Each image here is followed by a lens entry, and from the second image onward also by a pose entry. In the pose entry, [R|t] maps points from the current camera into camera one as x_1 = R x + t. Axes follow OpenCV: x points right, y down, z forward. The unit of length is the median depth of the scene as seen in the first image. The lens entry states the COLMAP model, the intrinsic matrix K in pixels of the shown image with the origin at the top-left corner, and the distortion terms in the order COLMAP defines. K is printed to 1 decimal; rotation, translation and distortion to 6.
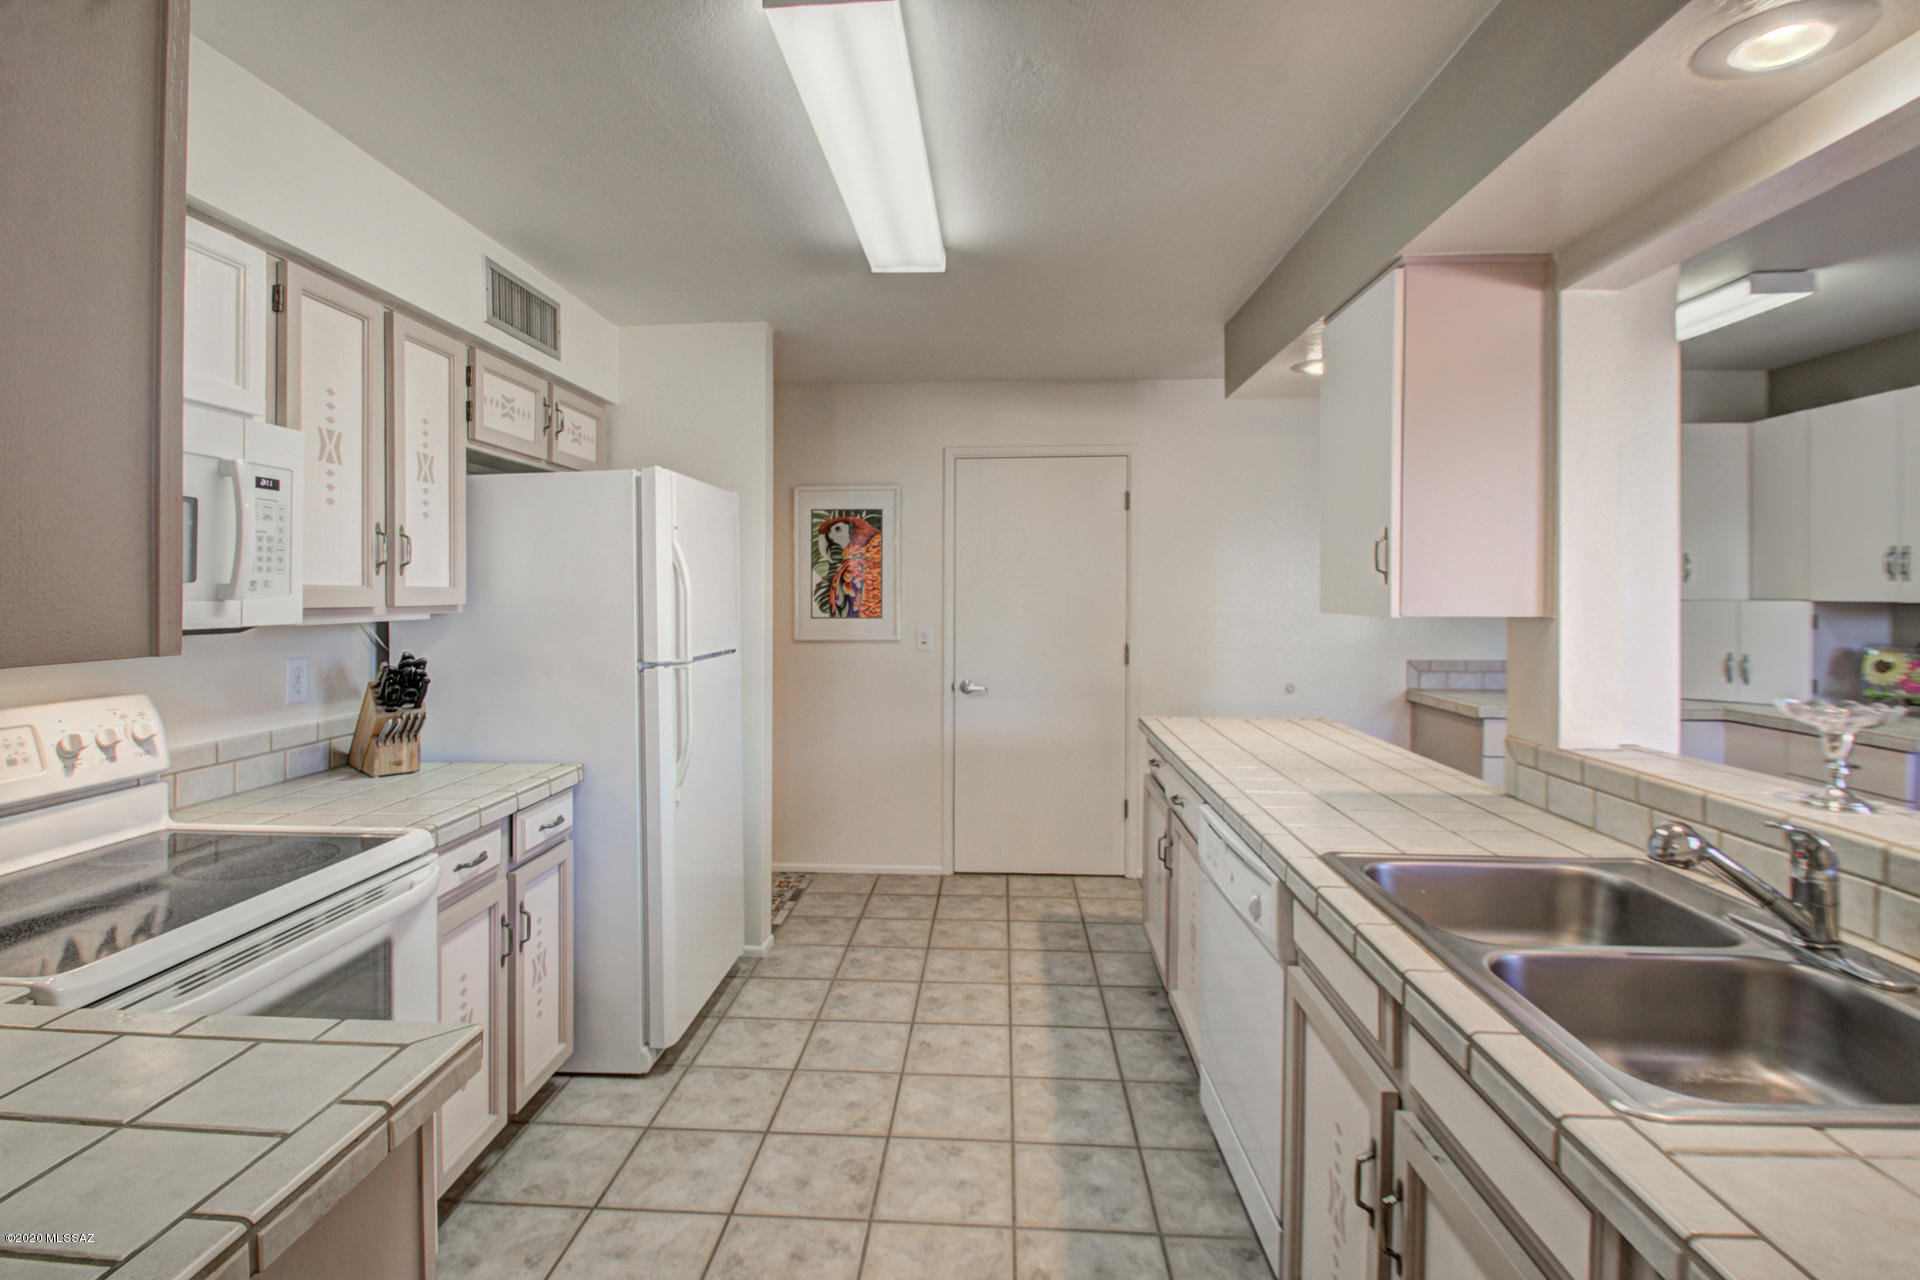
lens RADIAL K [[911.2, 0, 959.4], [0, 911.2, 616.4], [0, 0, 1]] dist [0.000839, -0.000657]
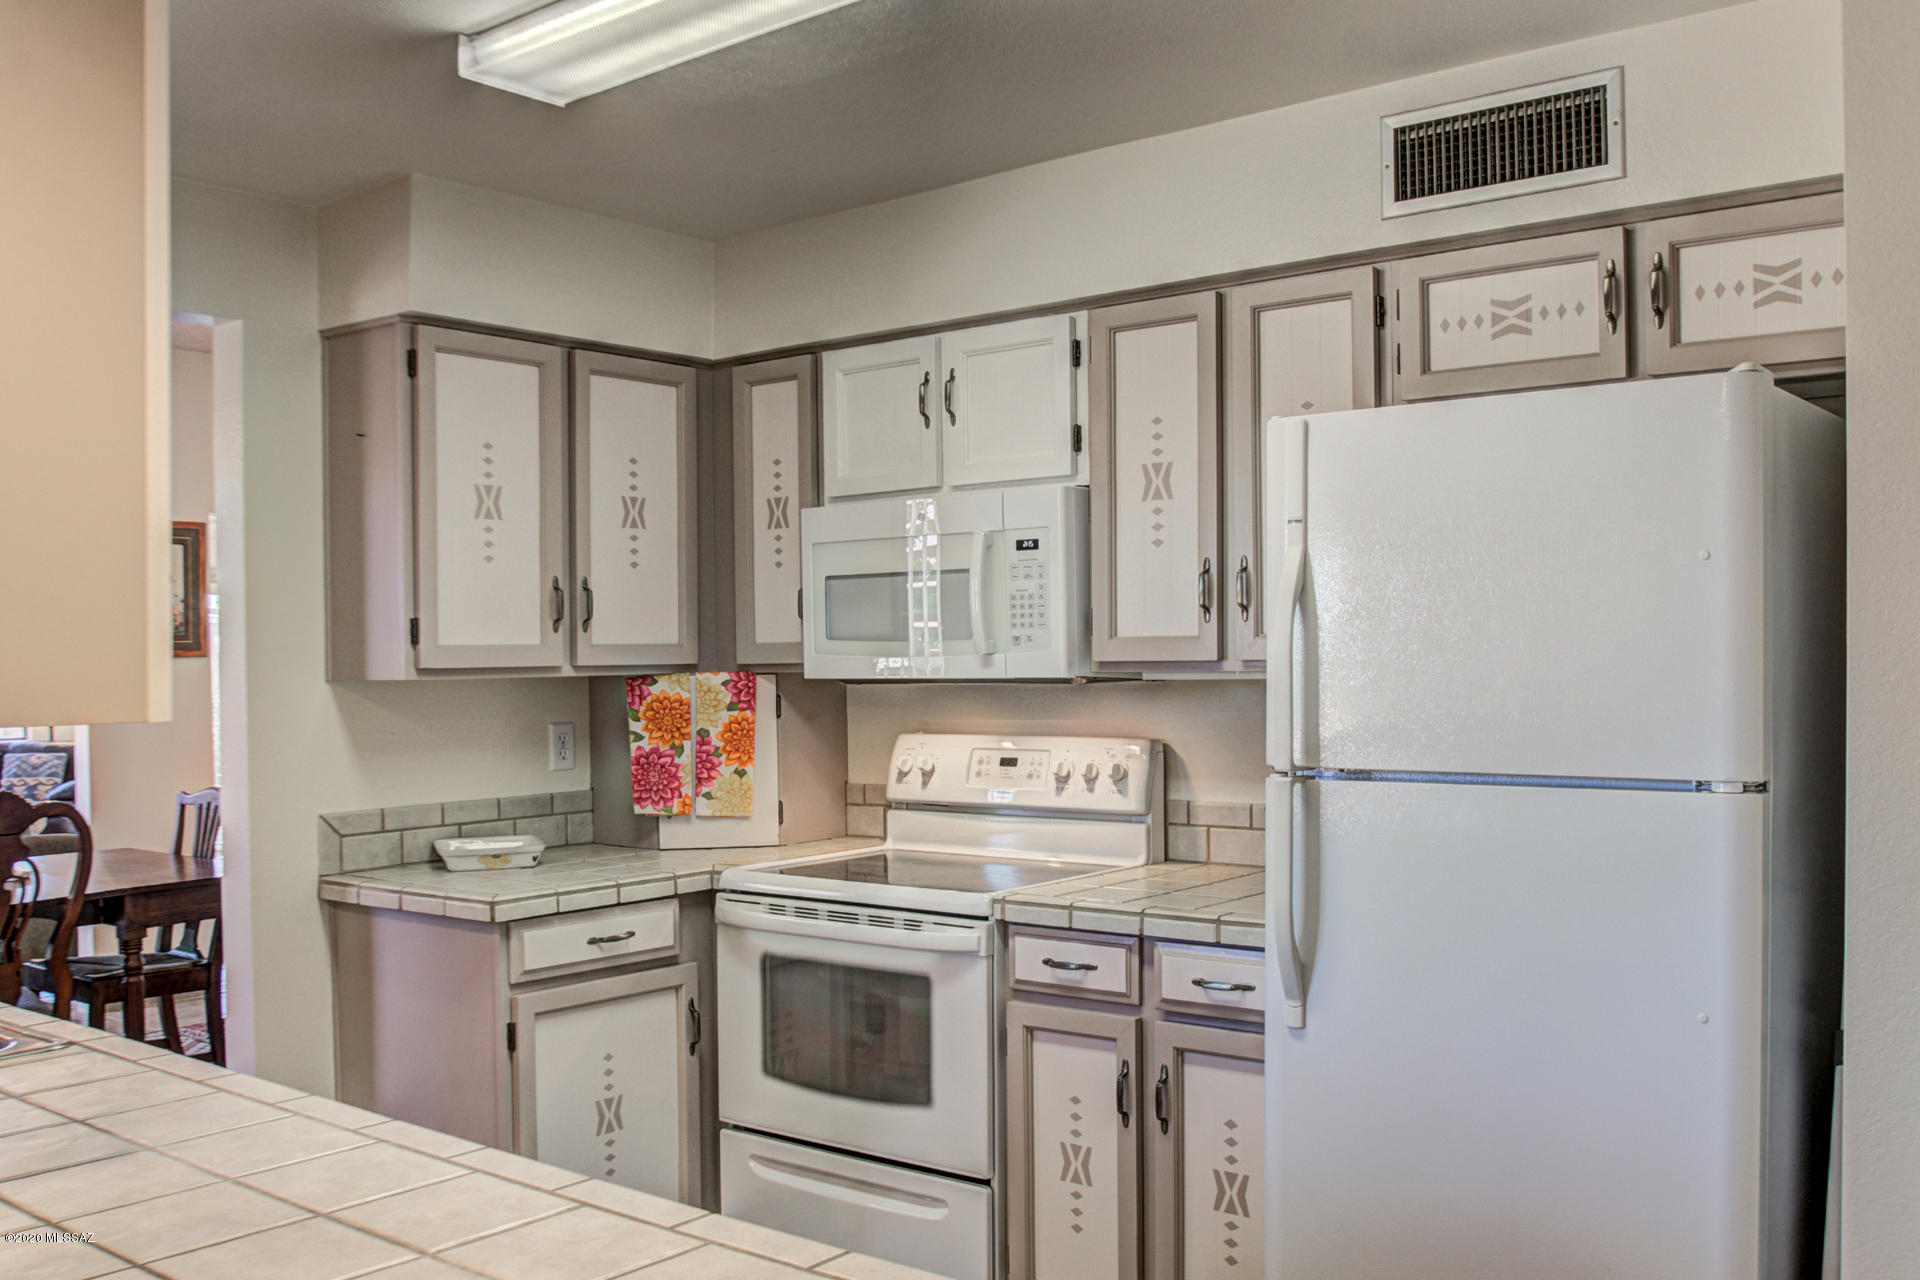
lens RADIAL K [[1666.0, 0, 941.5], [0, 1666.0, 656.9], [0, 0, 1]] dist [-0.041686, 0.013141]
pose [[-0.587434, 0.008298, -0.809229, 0.878650], [-0.006473, 0.999867, 0.014952, -0.042364], [0.809246, 0.014021, -0.587303, 2.057611]]
